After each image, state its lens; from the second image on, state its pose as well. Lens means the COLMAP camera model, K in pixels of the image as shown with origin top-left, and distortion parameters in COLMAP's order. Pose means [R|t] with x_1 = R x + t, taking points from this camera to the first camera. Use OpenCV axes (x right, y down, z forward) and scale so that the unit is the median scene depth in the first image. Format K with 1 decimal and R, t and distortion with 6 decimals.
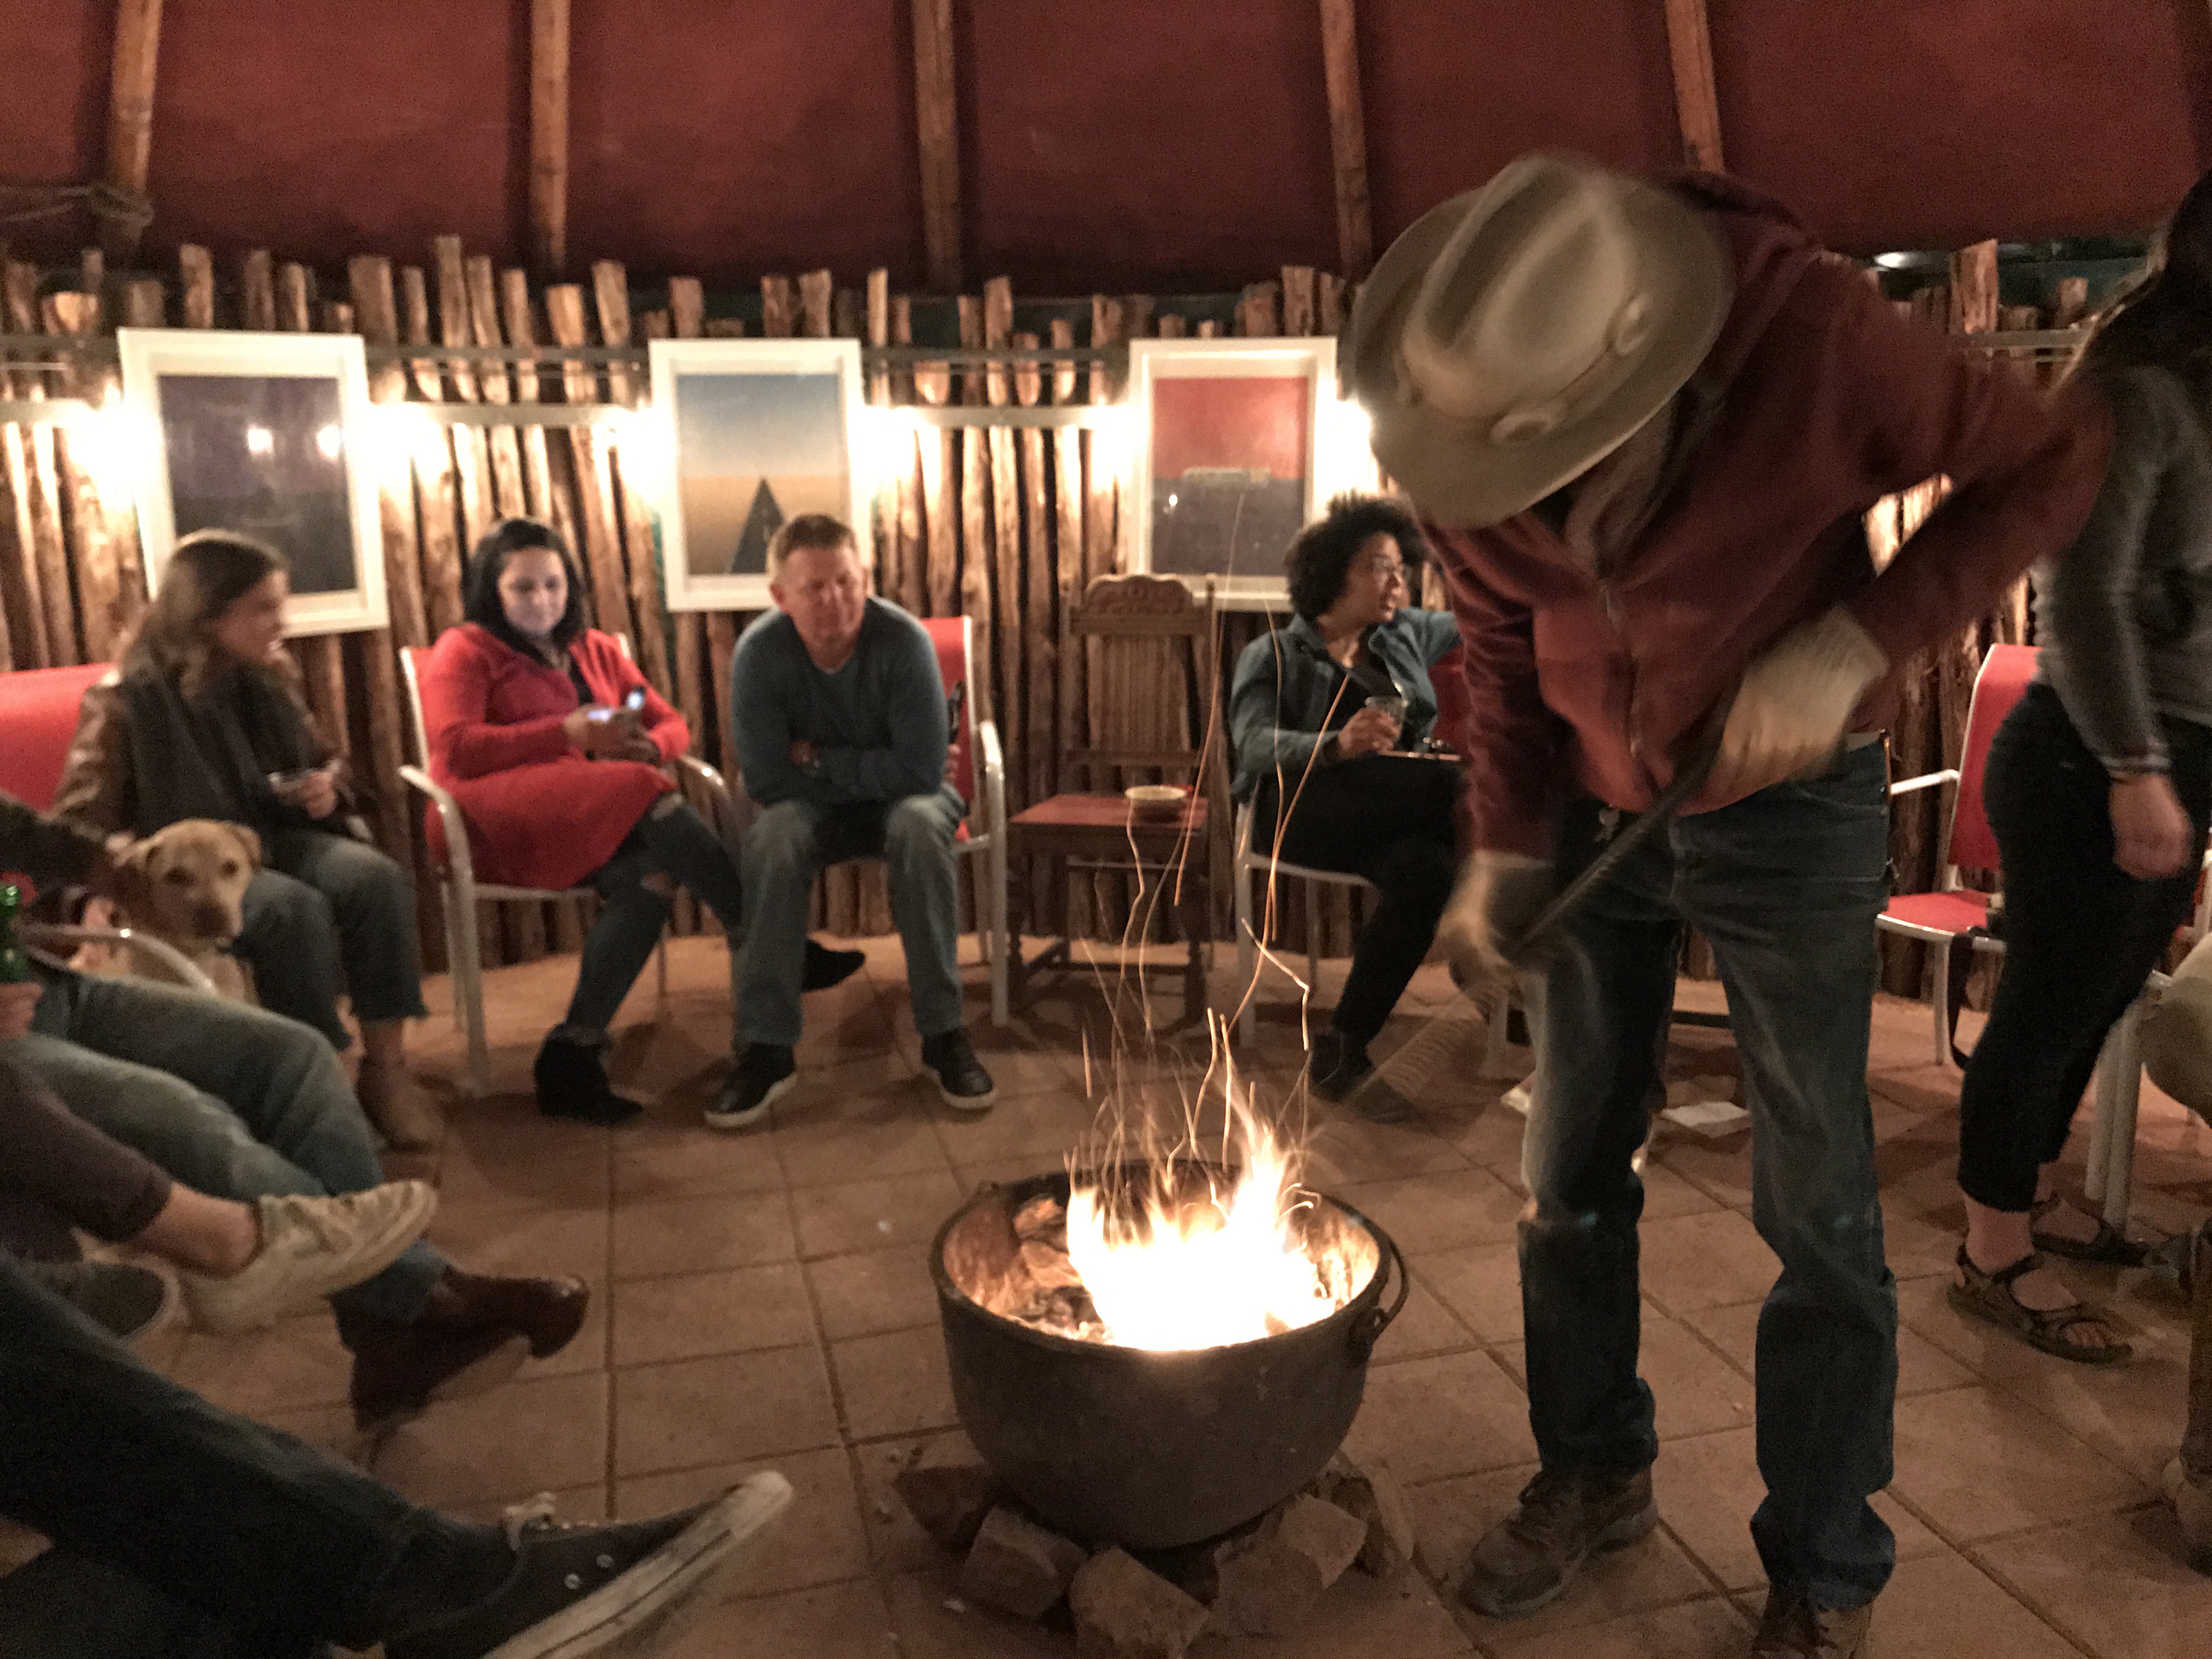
lens RADIAL K [[1820.9, 0, 1104.4], [0, 1820.9, 840.0], [0, 0, 1]] dist [0.078210, 0.001684]
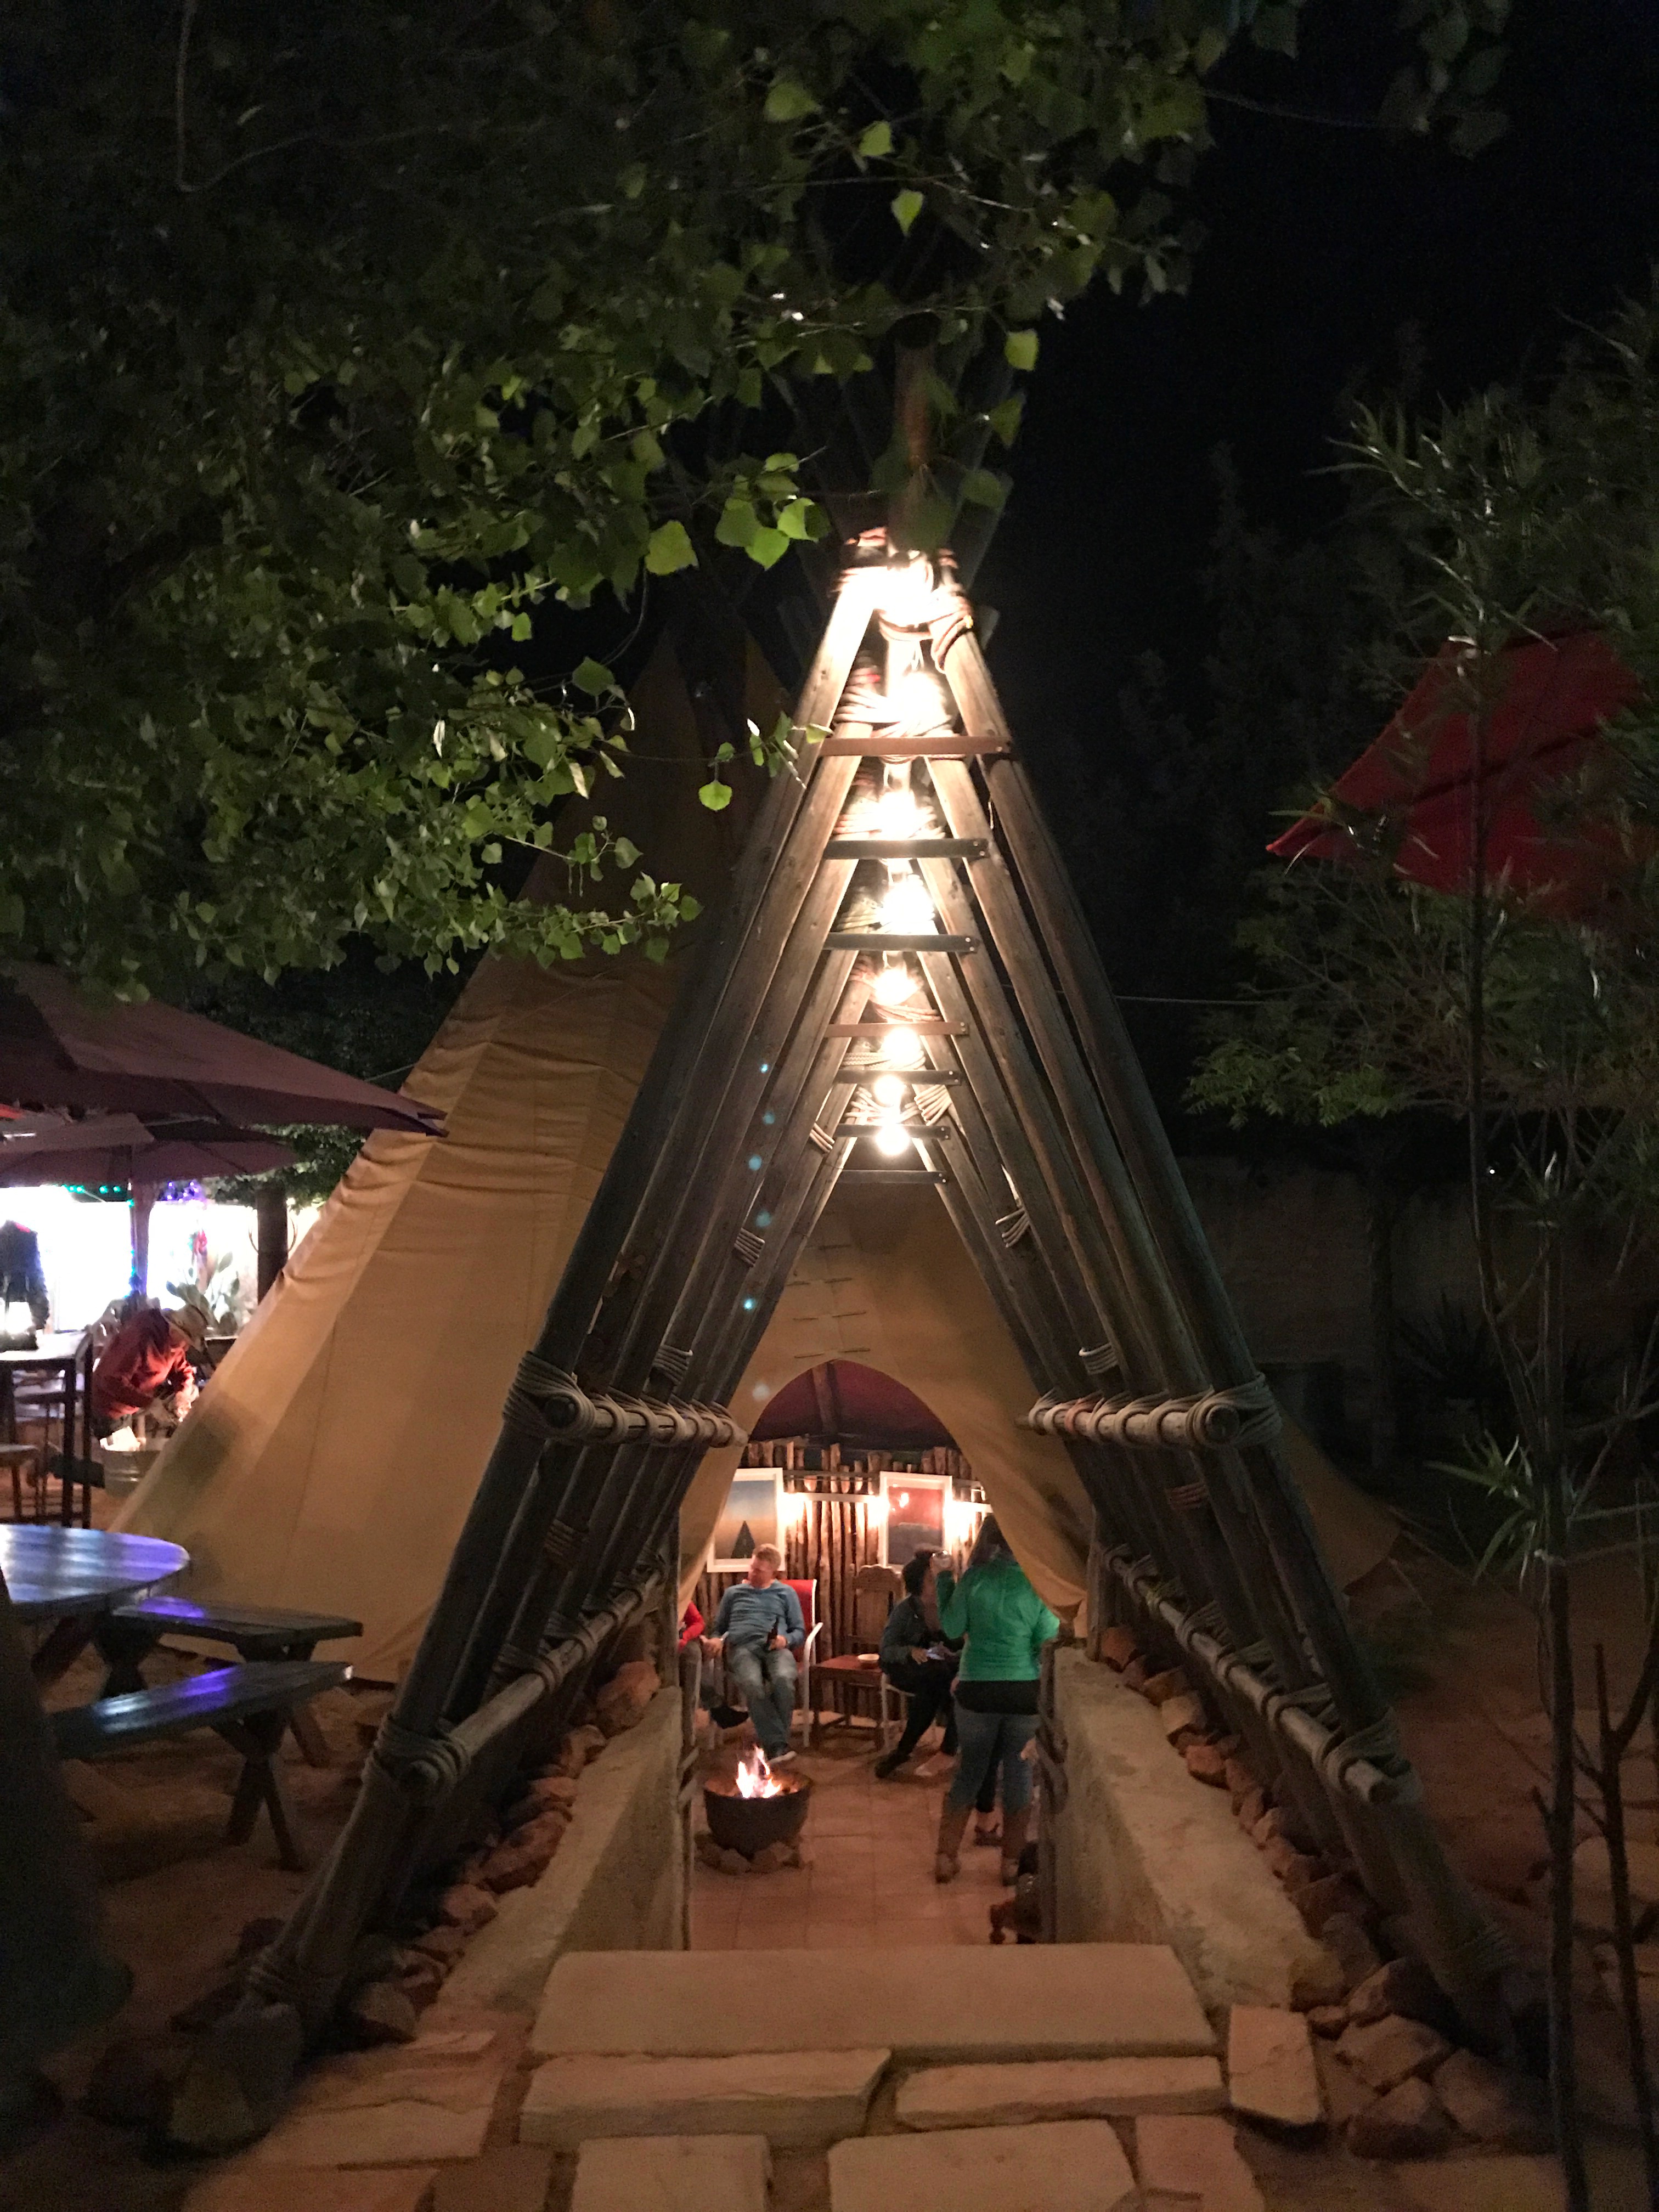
lens RADIAL K [[1820.9, 0, 842.1], [0, 1820.9, 1106.1], [0, 0, 1]] dist [0.078210, 0.001684]
pose [[0.967582, -0.033038, -0.250387, 0.617490], [-0.037376, 0.961759, -0.271335, -0.064695], [0.249776, 0.271897, 0.929346, -1.540659]]
